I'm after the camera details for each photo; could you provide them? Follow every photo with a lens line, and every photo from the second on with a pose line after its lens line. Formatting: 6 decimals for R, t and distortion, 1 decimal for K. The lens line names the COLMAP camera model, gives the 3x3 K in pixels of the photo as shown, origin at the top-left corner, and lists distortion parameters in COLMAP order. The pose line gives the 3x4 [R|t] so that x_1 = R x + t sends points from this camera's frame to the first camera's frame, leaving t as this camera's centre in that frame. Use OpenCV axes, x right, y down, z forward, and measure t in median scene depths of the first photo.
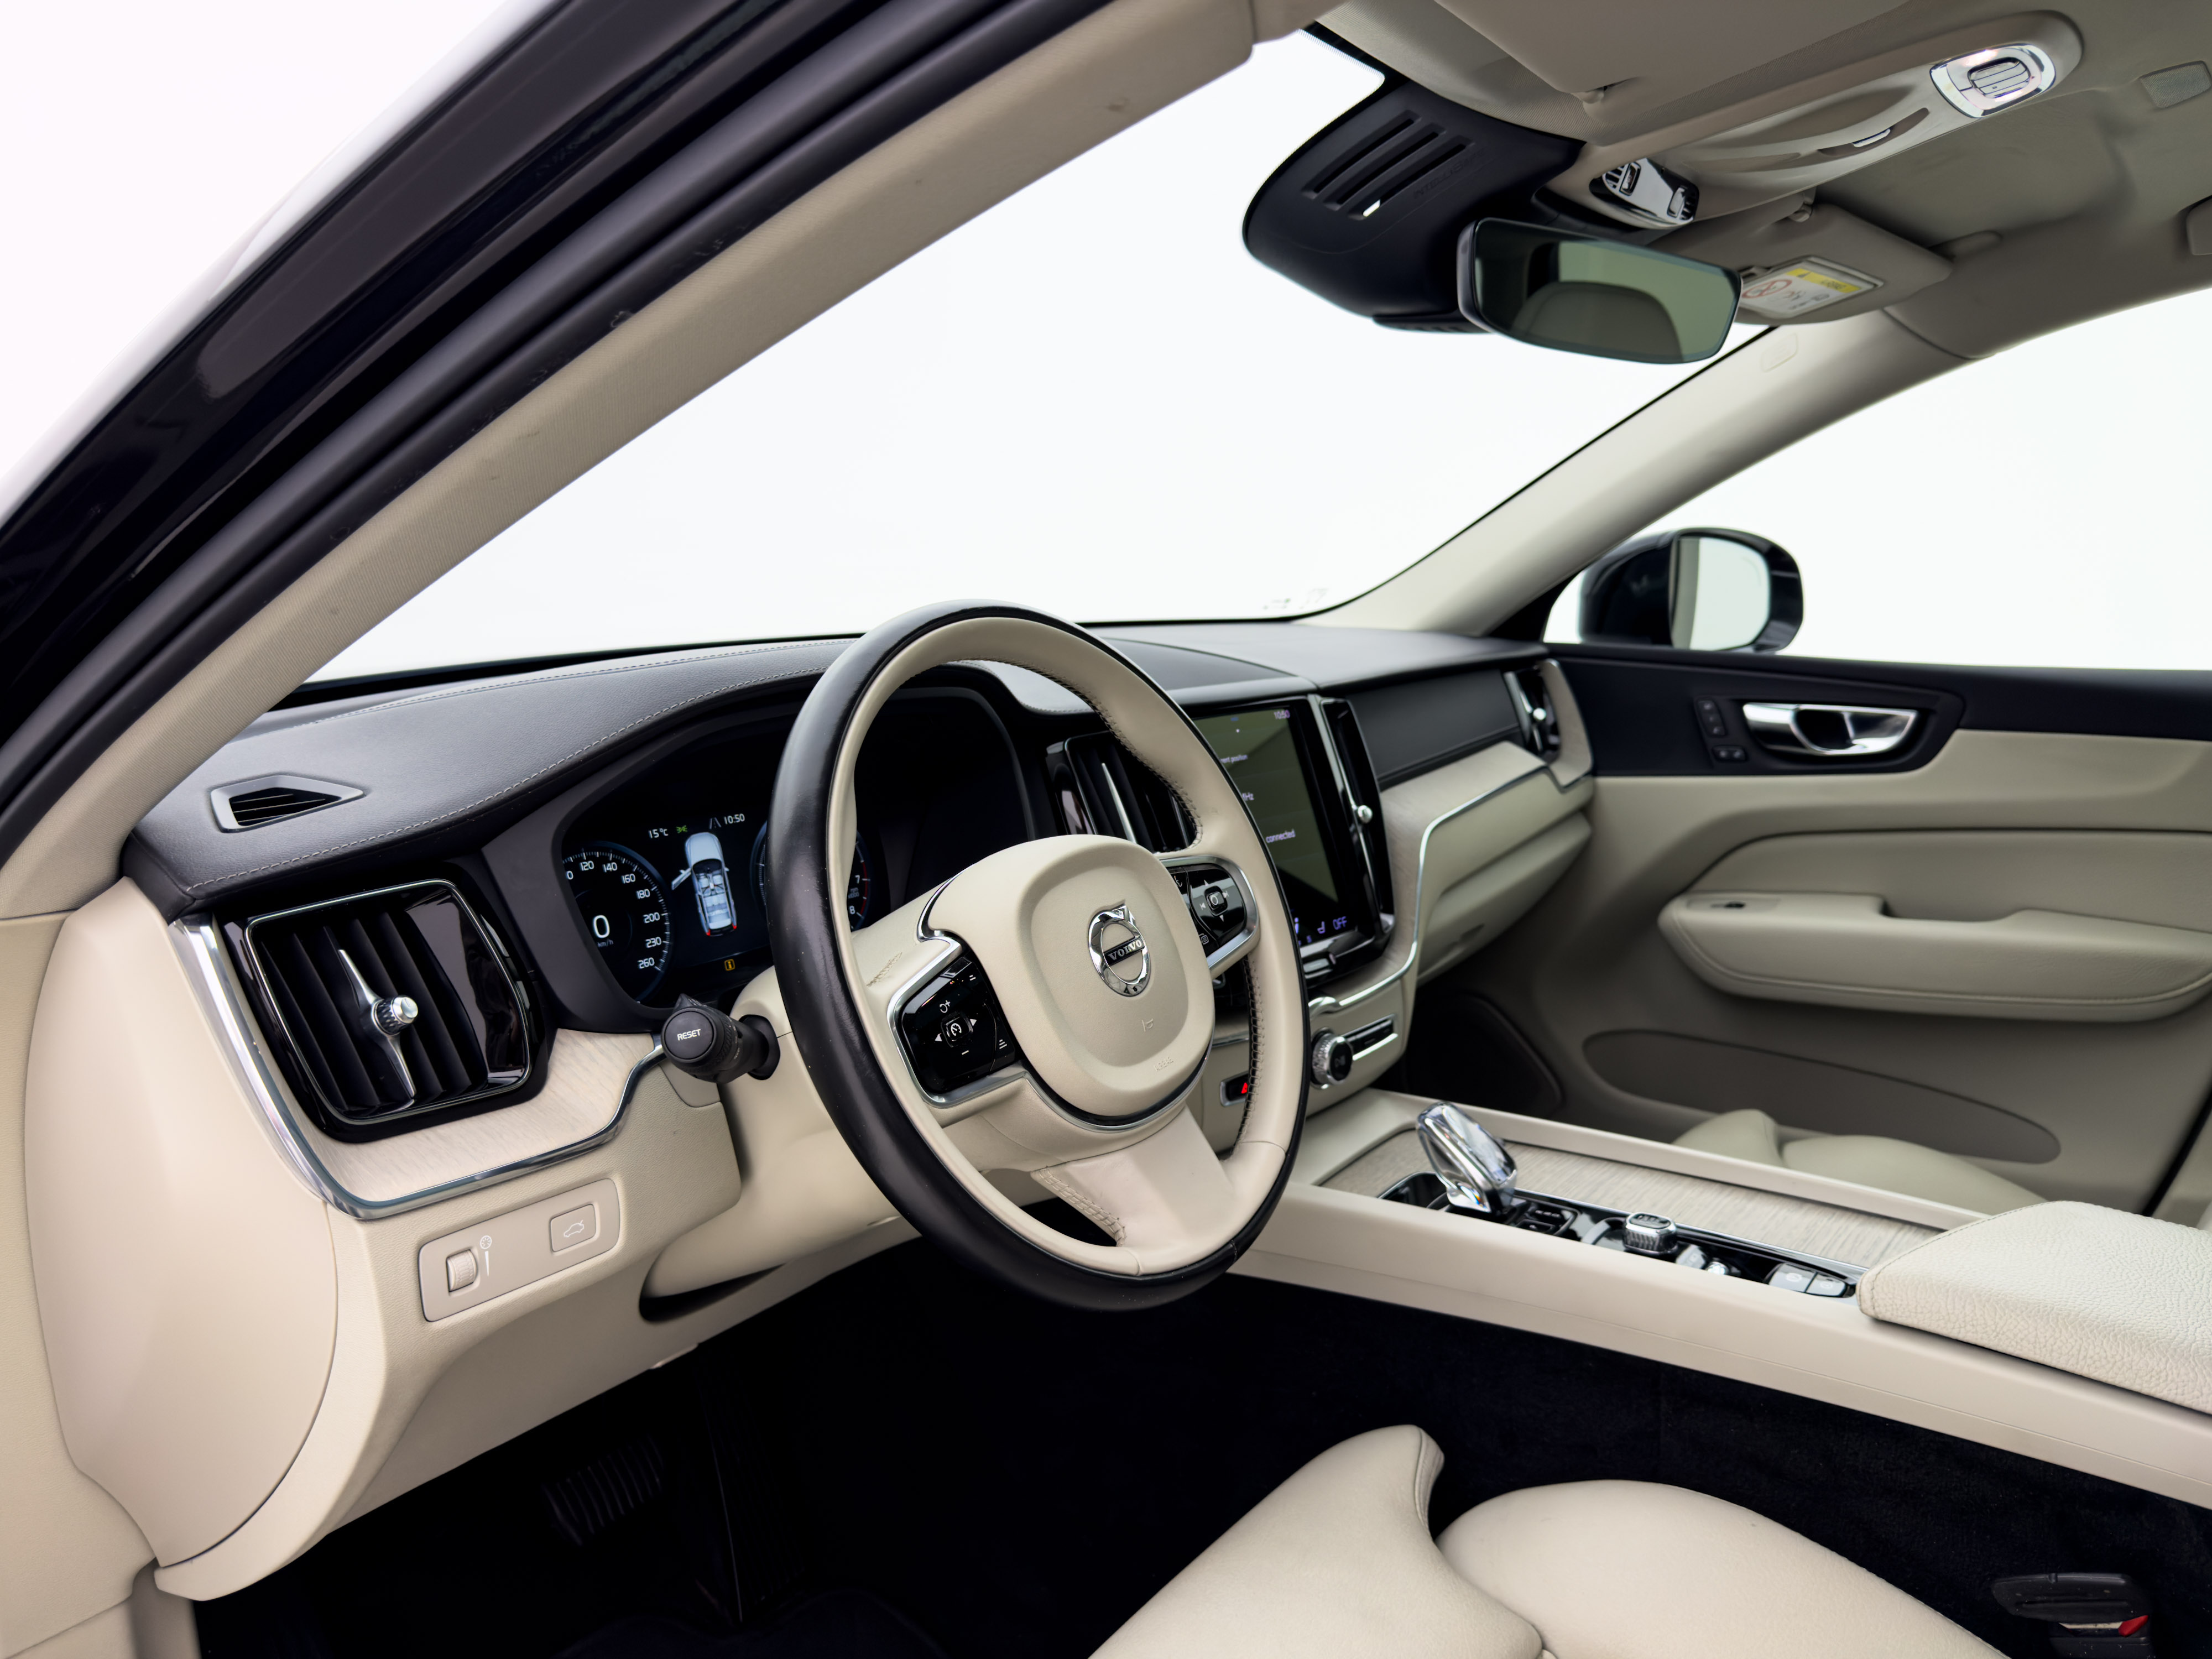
lens RADIAL K [[1560.5, 0, 1106.0], [0, 1560.5, 829.5], [0, 0, 1]] dist [-0.003664, -0.003011]
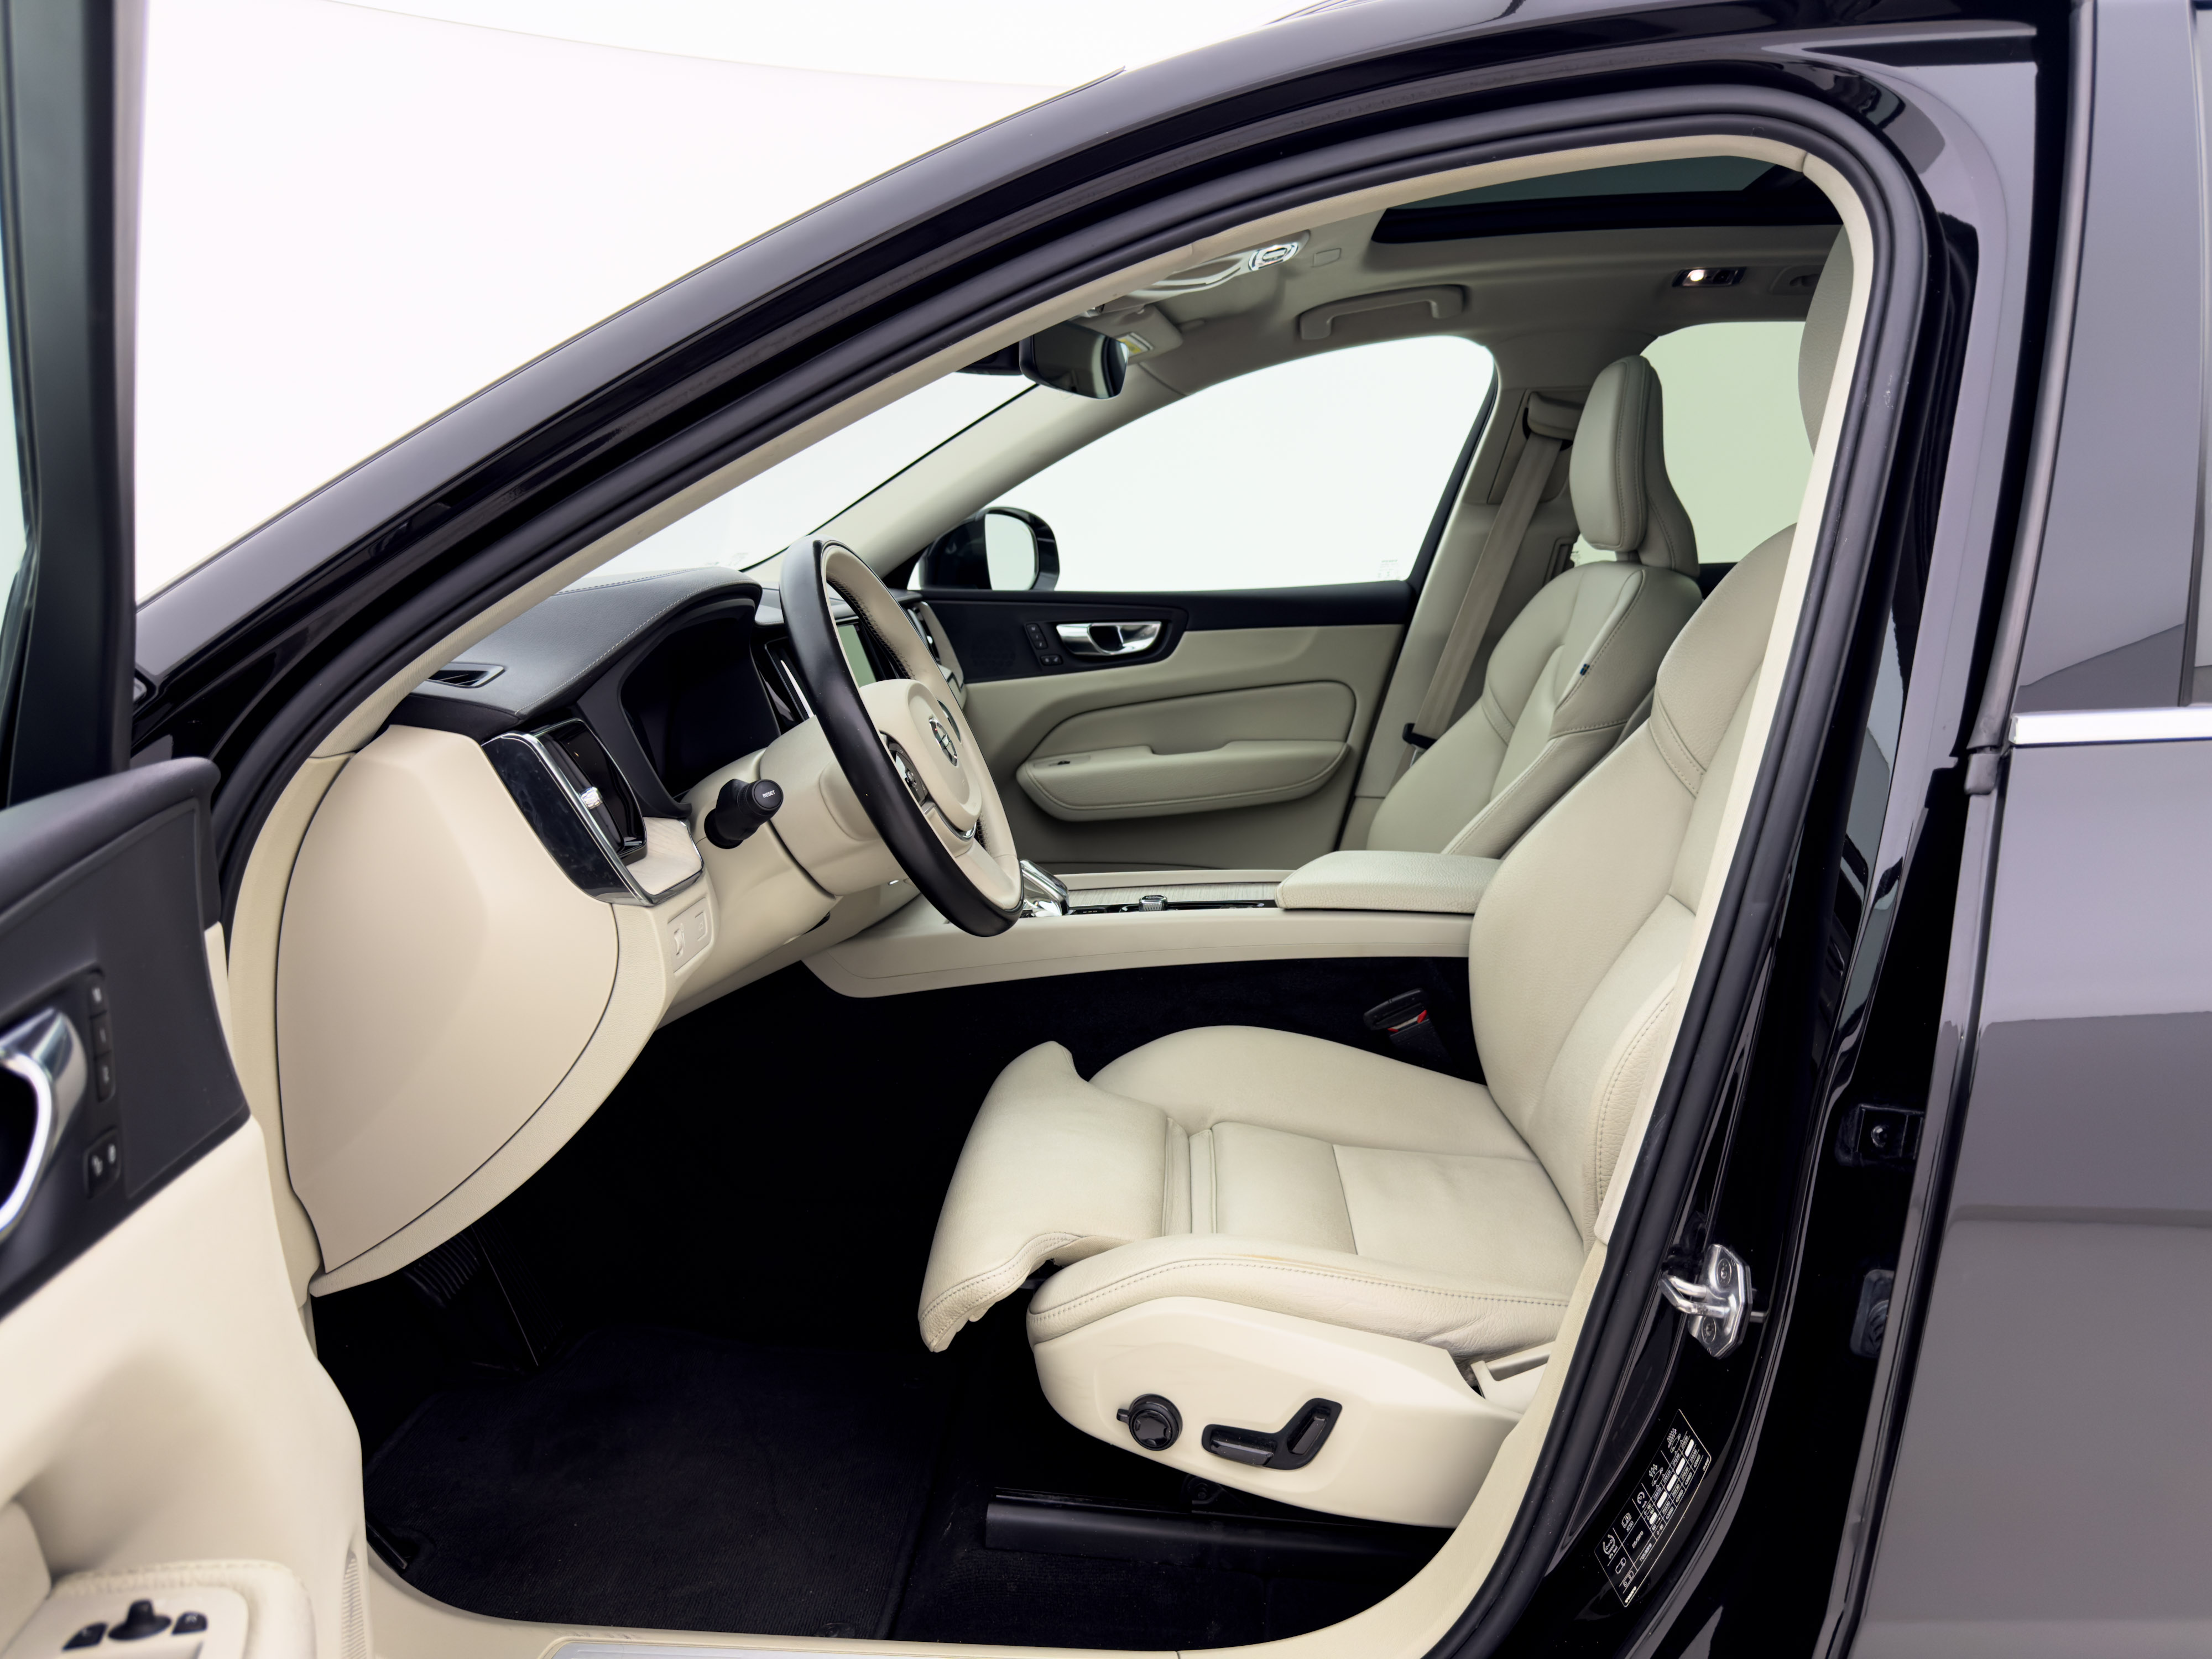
lens RADIAL K [[1462.3, 0, 1106.0], [0, 1462.3, 829.5], [0, 0, 1]] dist [0.087462, -0.000376]
pose [[0.843250, -0.124394, 0.522930, -0.308583], [0.117705, 0.991975, 0.046166, 0.054378], [-0.524476, 0.022622, 0.851124, -0.208367]]
